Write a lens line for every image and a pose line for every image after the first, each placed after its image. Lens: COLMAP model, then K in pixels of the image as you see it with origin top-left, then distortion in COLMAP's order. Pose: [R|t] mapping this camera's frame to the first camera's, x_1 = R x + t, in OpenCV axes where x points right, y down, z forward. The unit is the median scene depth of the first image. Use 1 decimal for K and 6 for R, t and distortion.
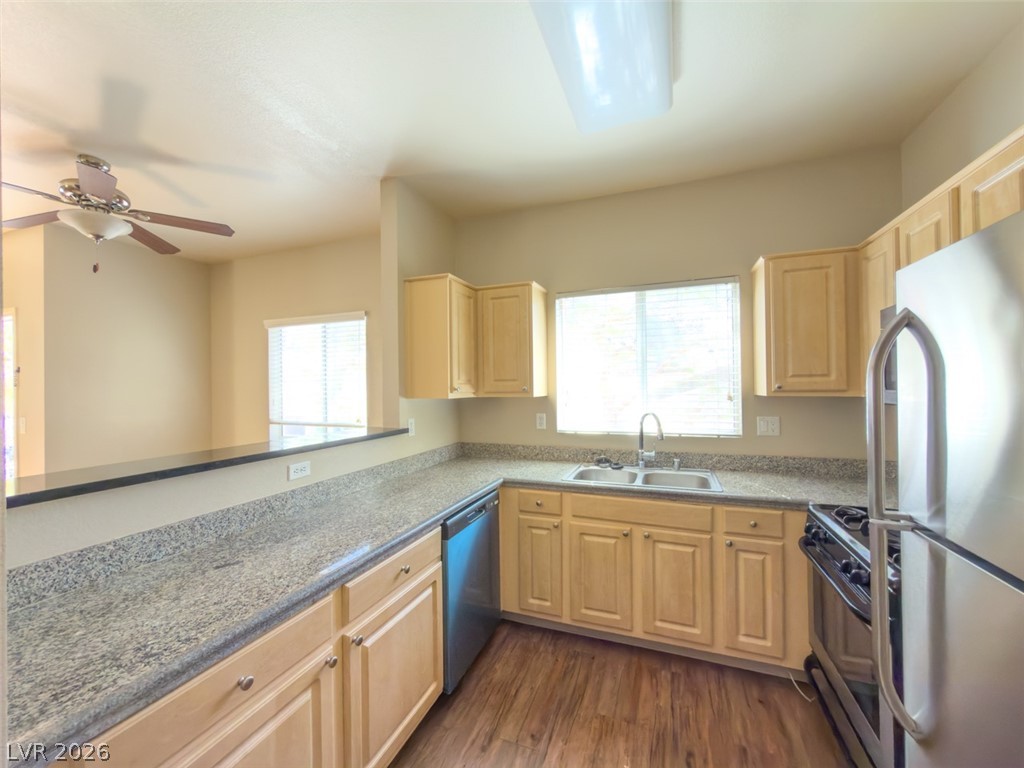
lens RADIAL K [[408.7, 0, 518.4], [0, 408.7, 383.3], [0, 0, 1]] dist [0.000212, 0.000627]
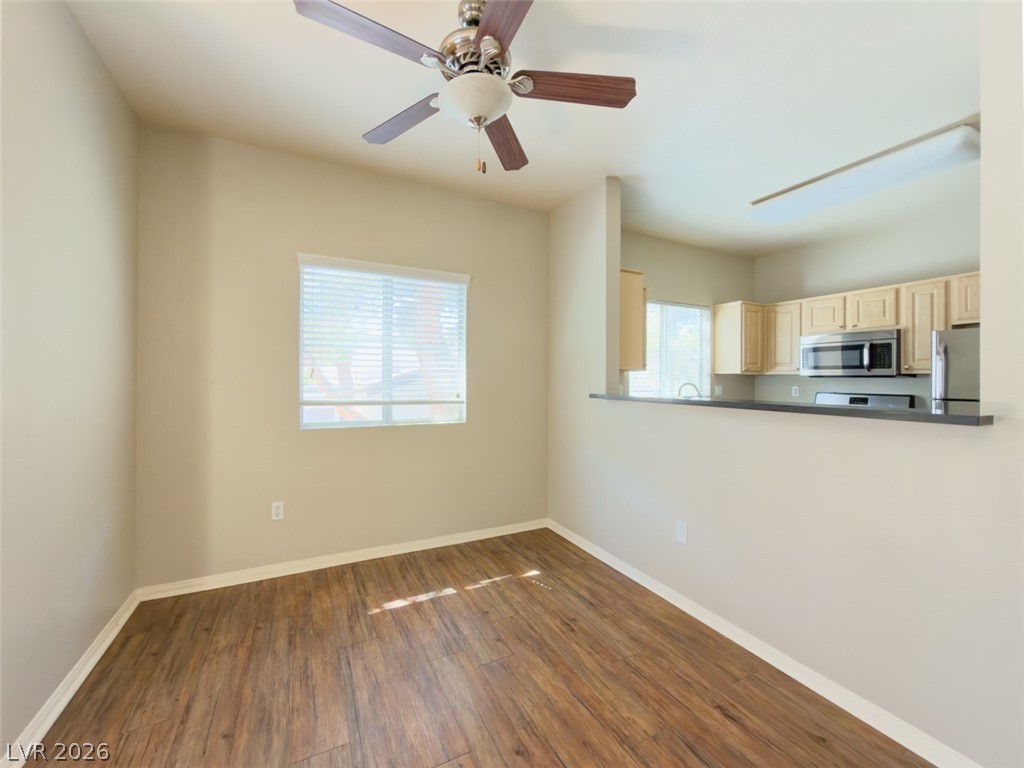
lens RADIAL K [[408.7, 0, 514.4], [0, 408.7, 376.6], [0, 0, 1]] dist [0.000212, 0.000627]
pose [[0.674268, 0.022662, 0.738139, -1.322043], [-0.021223, 0.999711, -0.011306, 0.077917], [-0.738182, -0.008042, 0.674554, 0.412720]]
